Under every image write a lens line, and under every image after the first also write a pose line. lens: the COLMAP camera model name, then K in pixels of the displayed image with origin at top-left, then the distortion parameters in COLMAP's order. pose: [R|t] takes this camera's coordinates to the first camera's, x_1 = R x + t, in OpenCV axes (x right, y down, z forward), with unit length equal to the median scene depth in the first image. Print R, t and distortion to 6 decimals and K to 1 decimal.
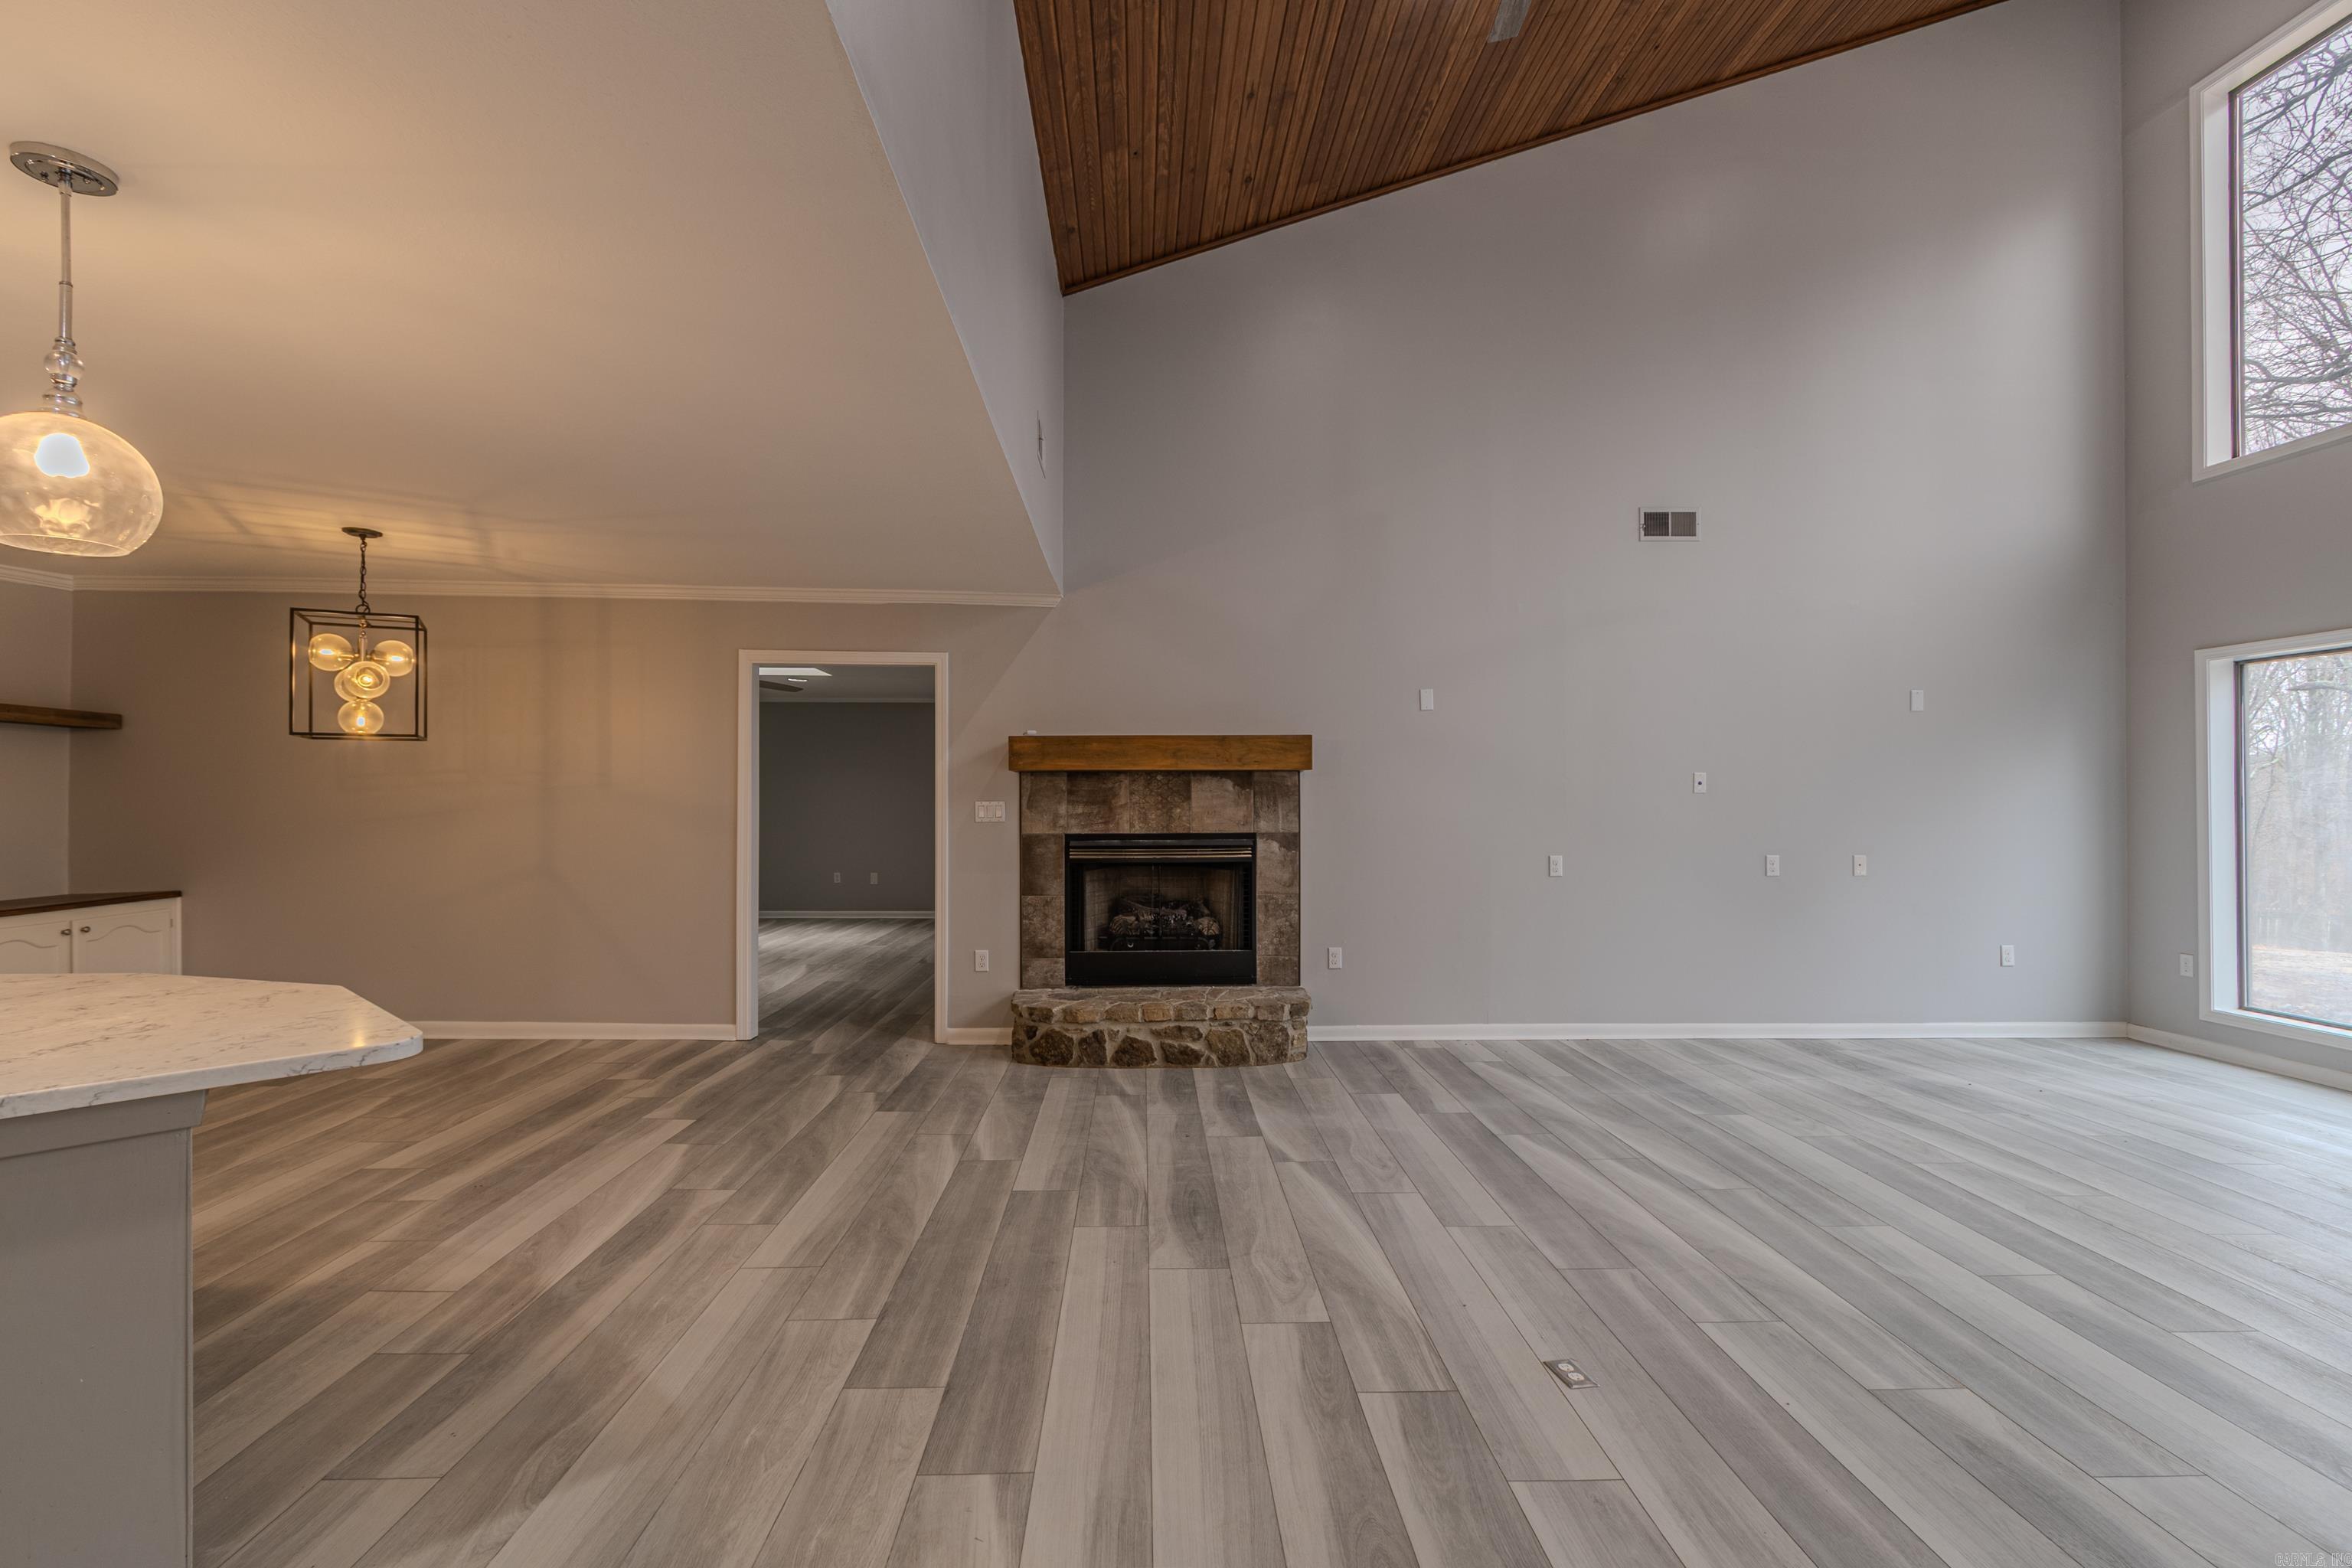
lens RADIAL K [[1070.7, 0, 1160.7], [0, 1070.7, 789.7], [0, 0, 1]] dist [0.006011, -0.001332]
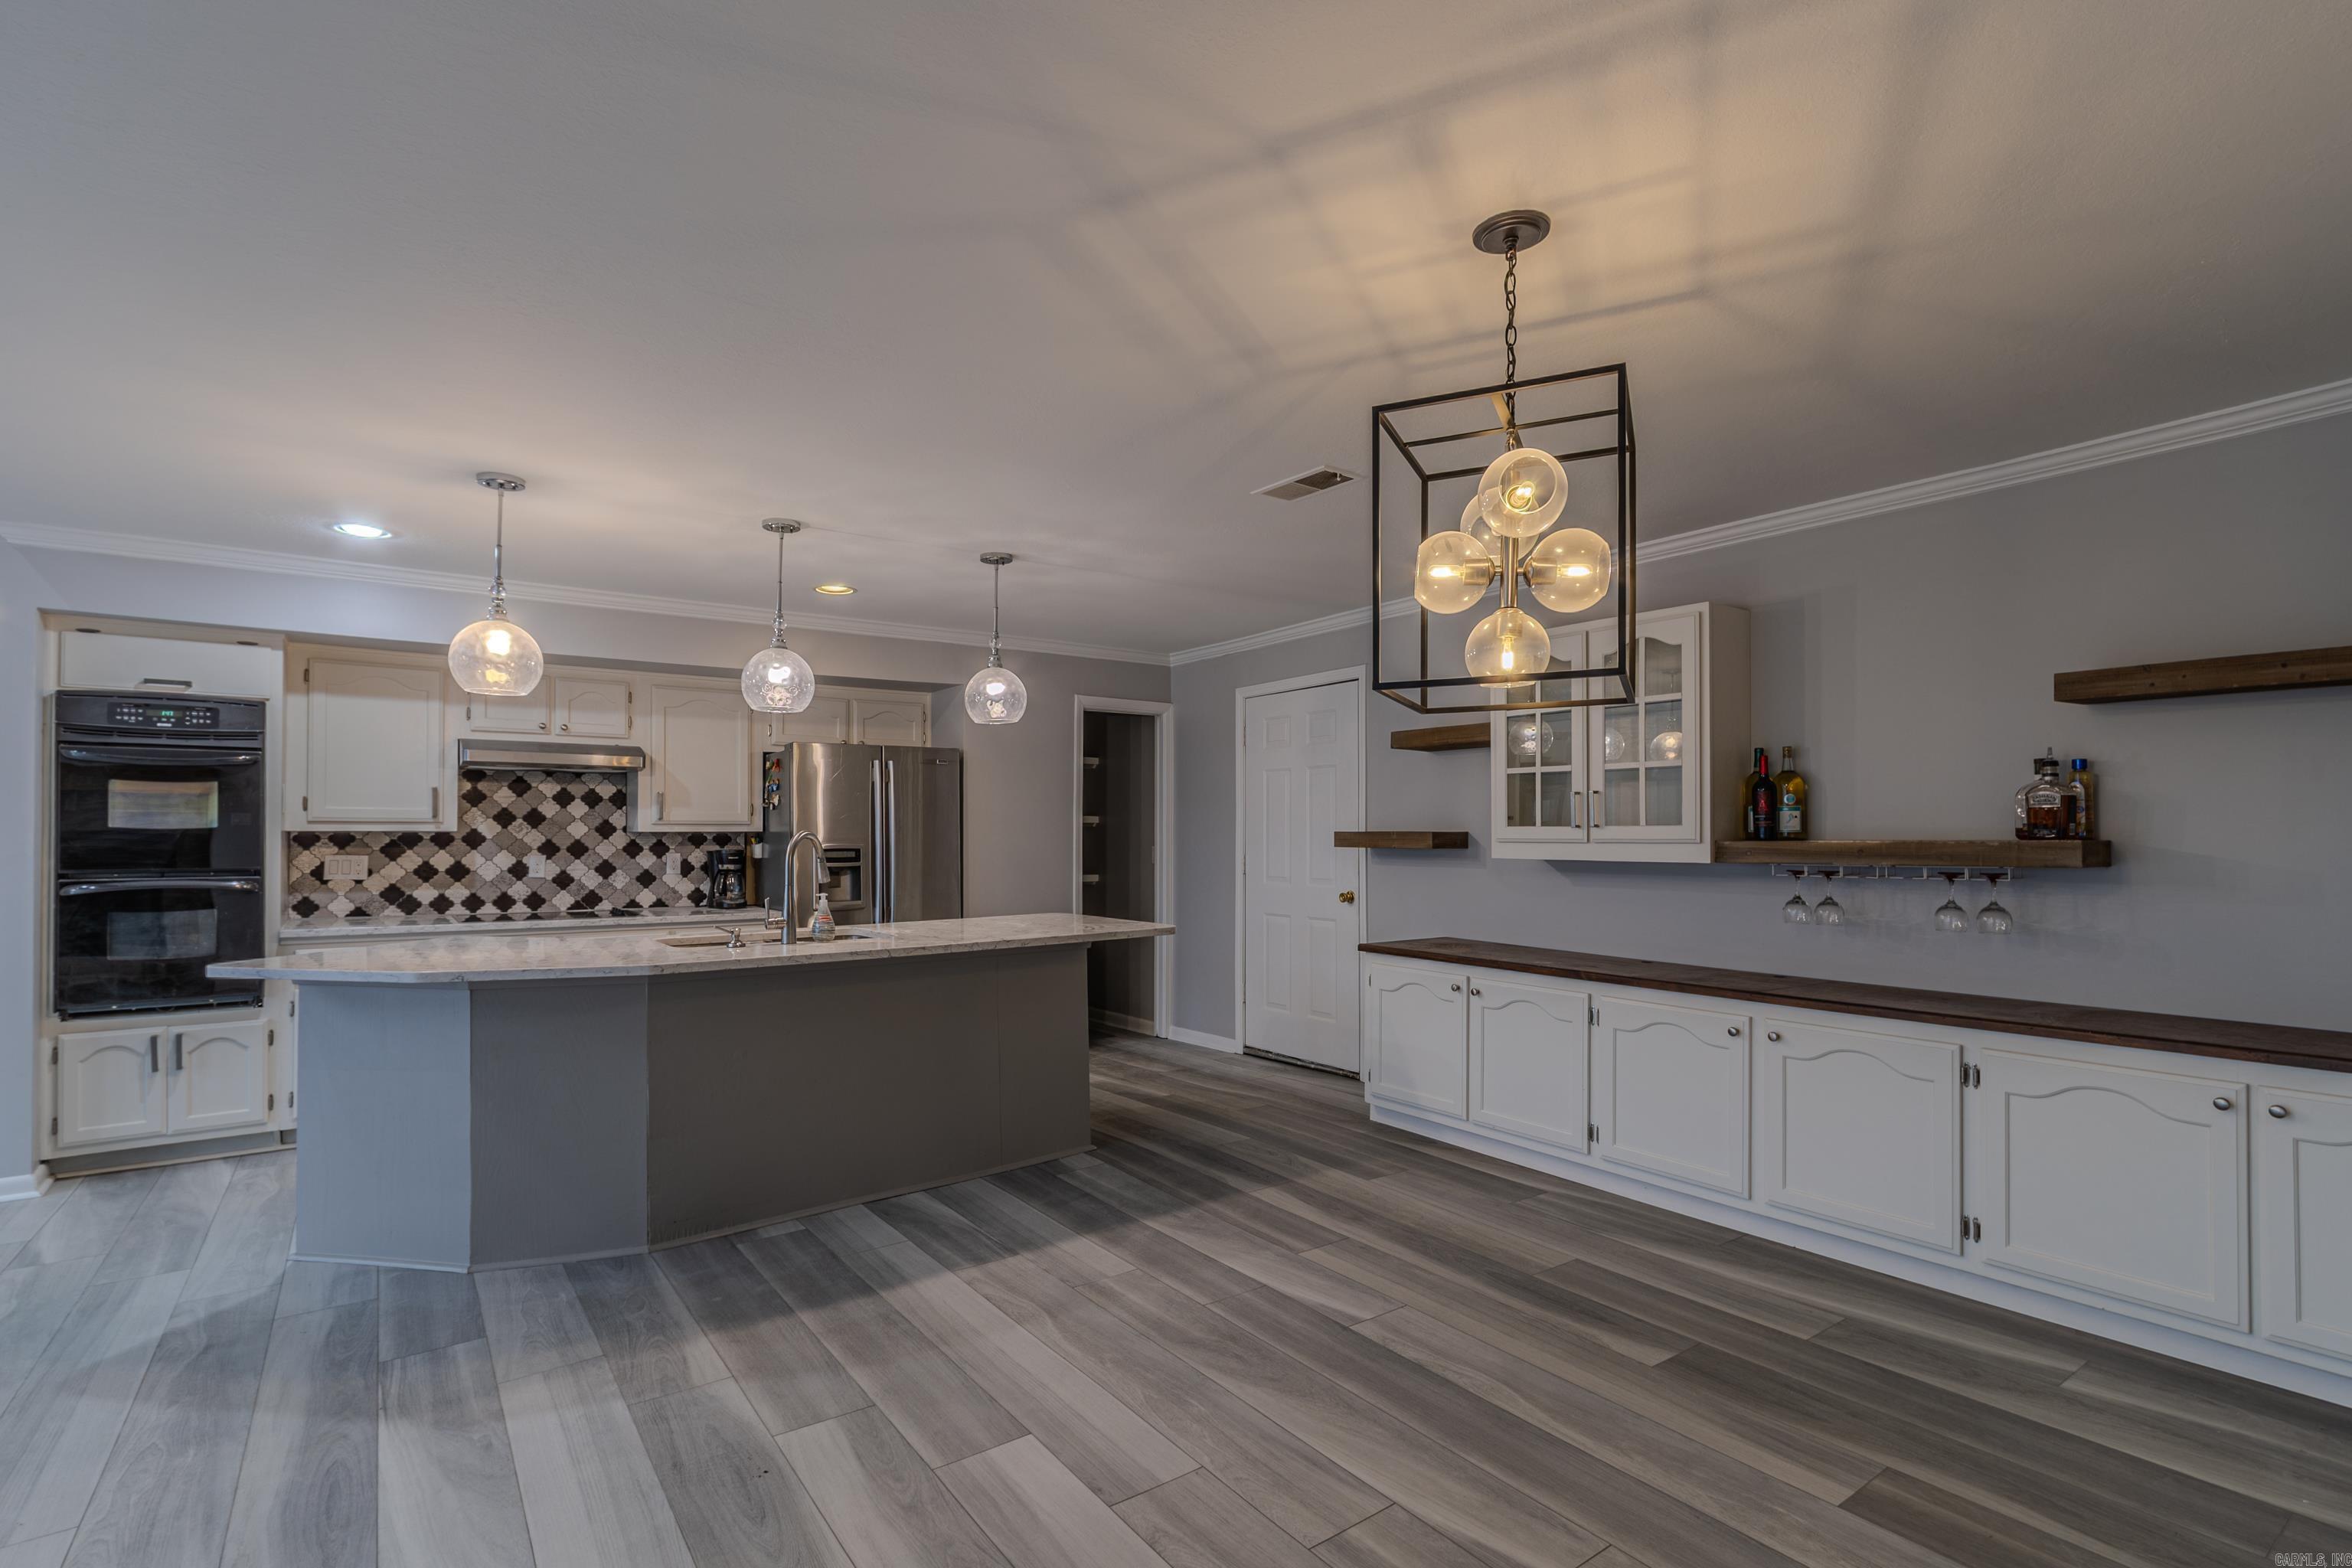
lens RADIAL K [[1070.7, 0, 1161.8], [0, 1070.7, 831.1], [0, 0, 1]] dist [0.006011, -0.001332]
pose [[-0.821529, 0.000796, -0.570166, -0.343680], [0.004891, 0.999972, -0.005651, 0.007282], [0.570145, -0.007431, -0.821510, 1.178021]]
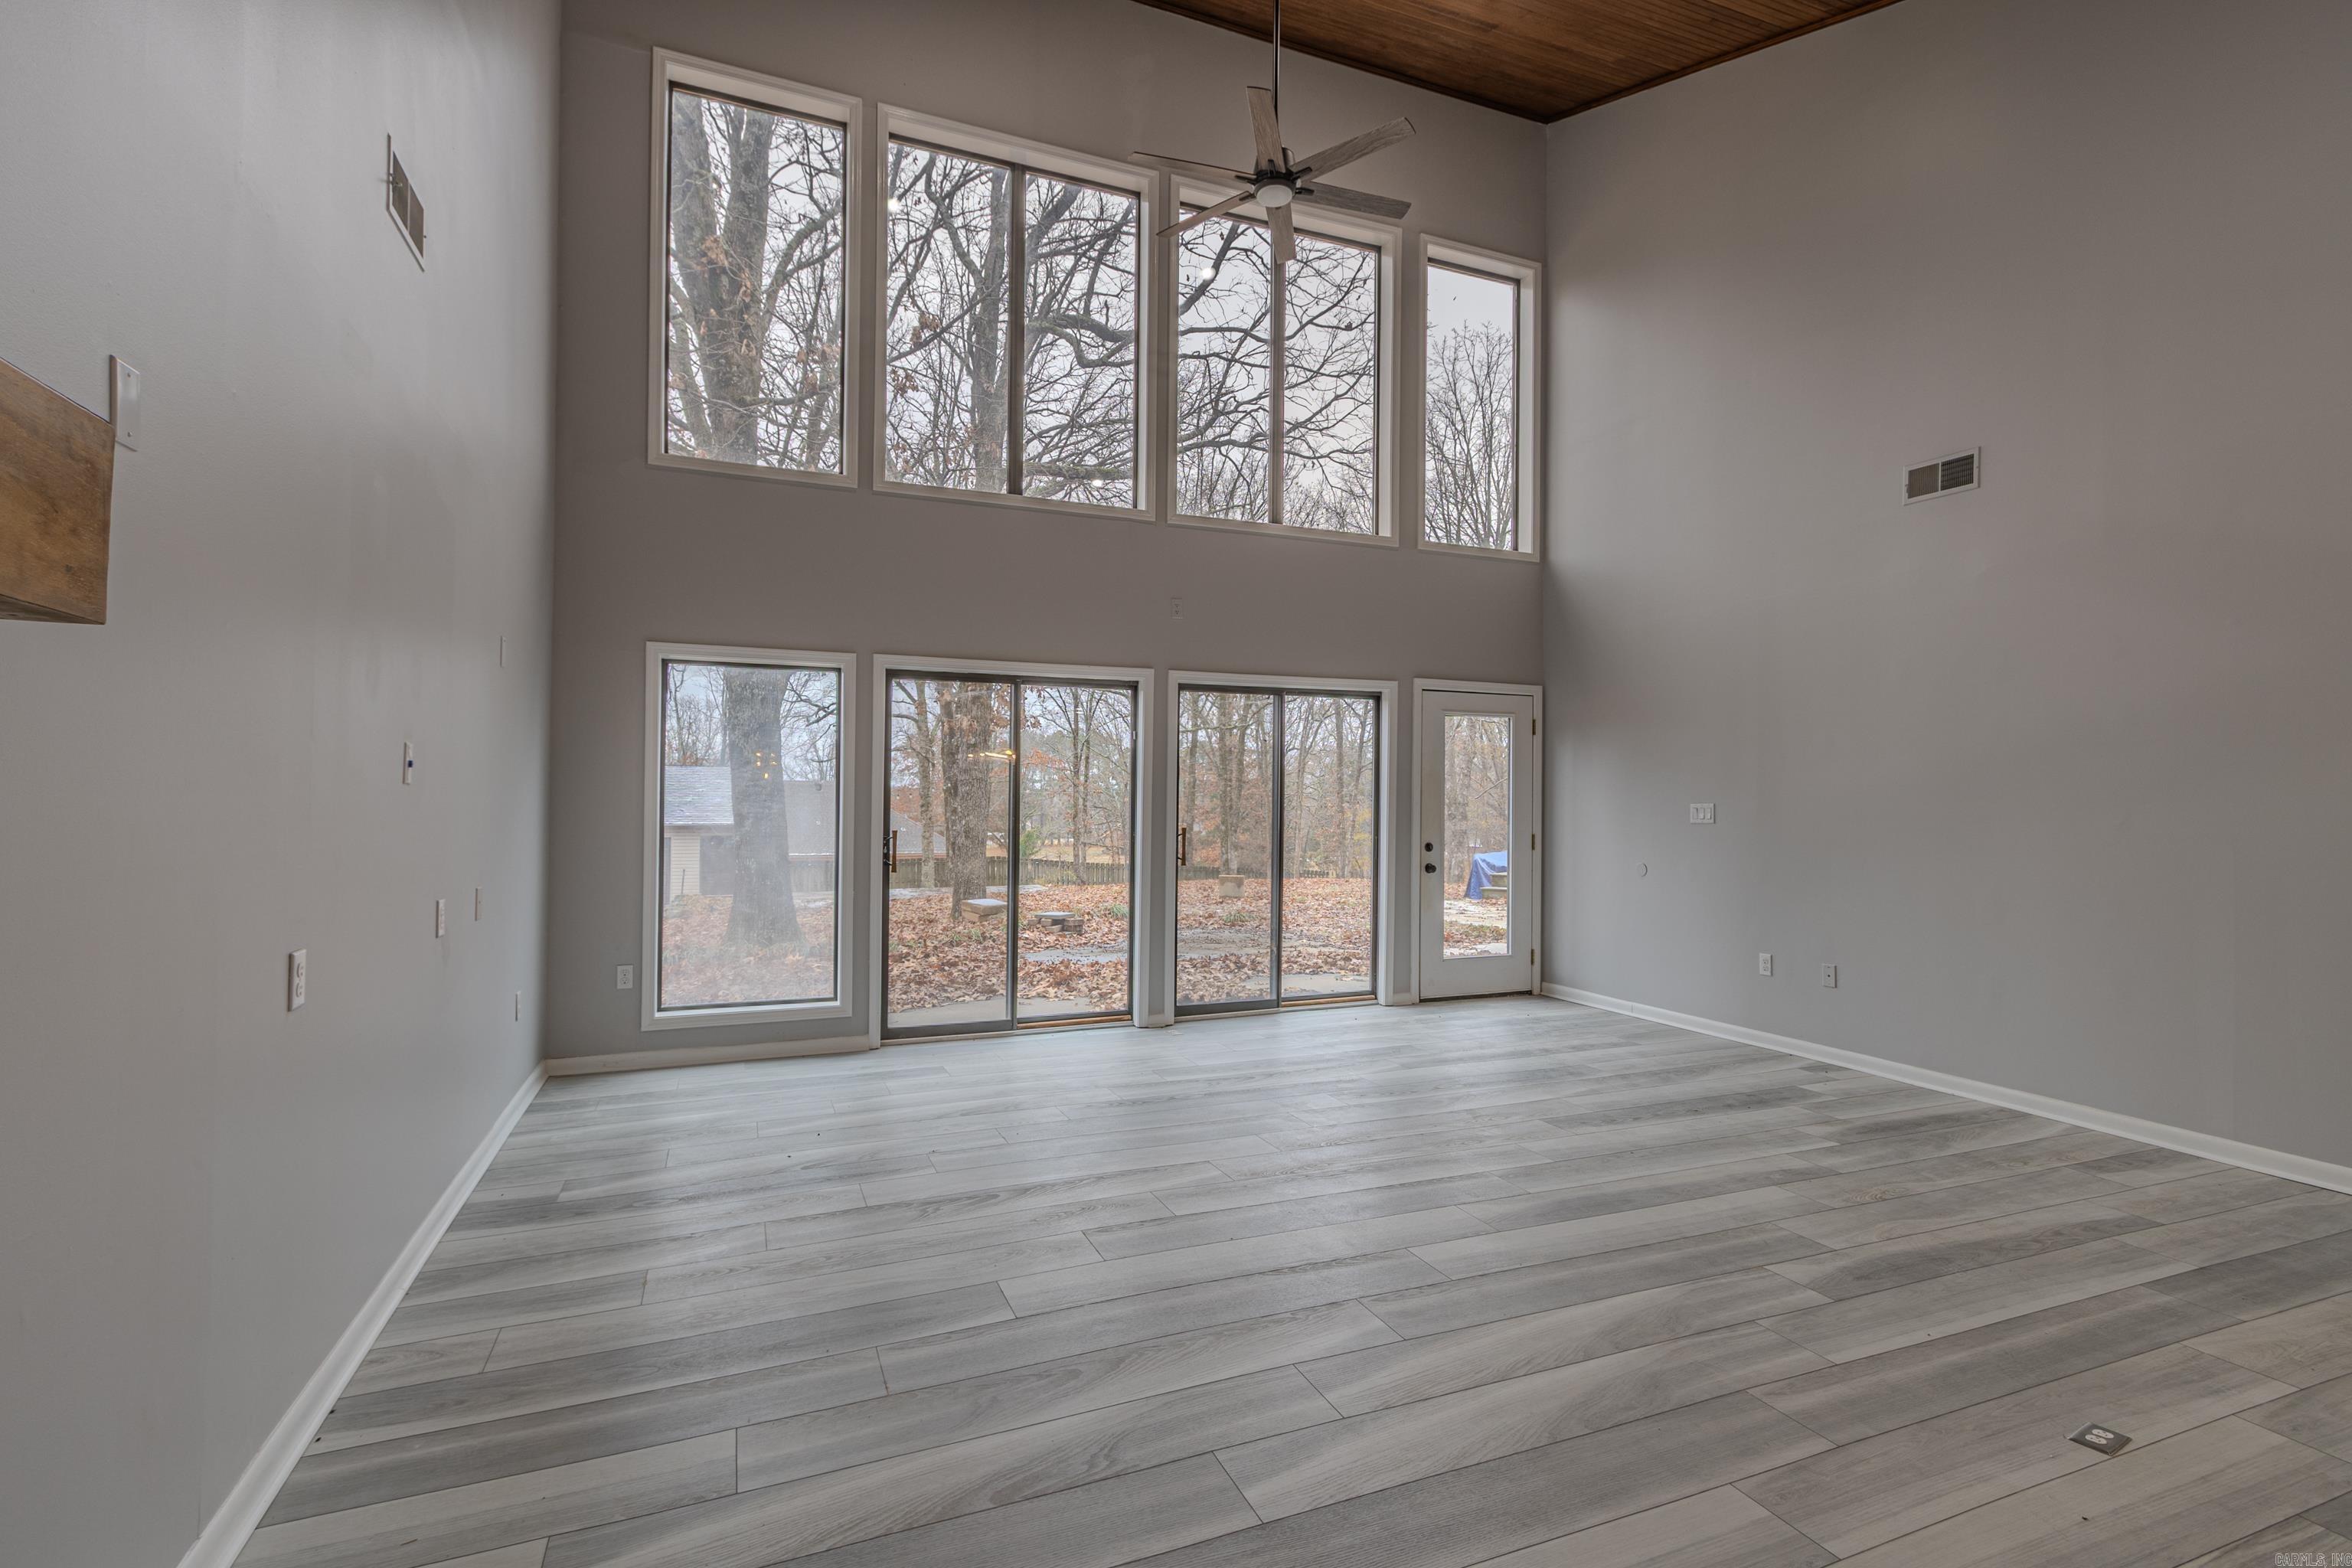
lens RADIAL K [[1070.7, 0, 1158.4], [0, 1070.7, 798.3], [0, 0, 1]] dist [0.006011, -0.001332]
pose [[-0.357241, 0.000277, 0.934012, -0.093621], [-0.017208, 0.999828, -0.006878, 0.007804], [-0.933854, -0.018529, -0.357175, 1.029862]]
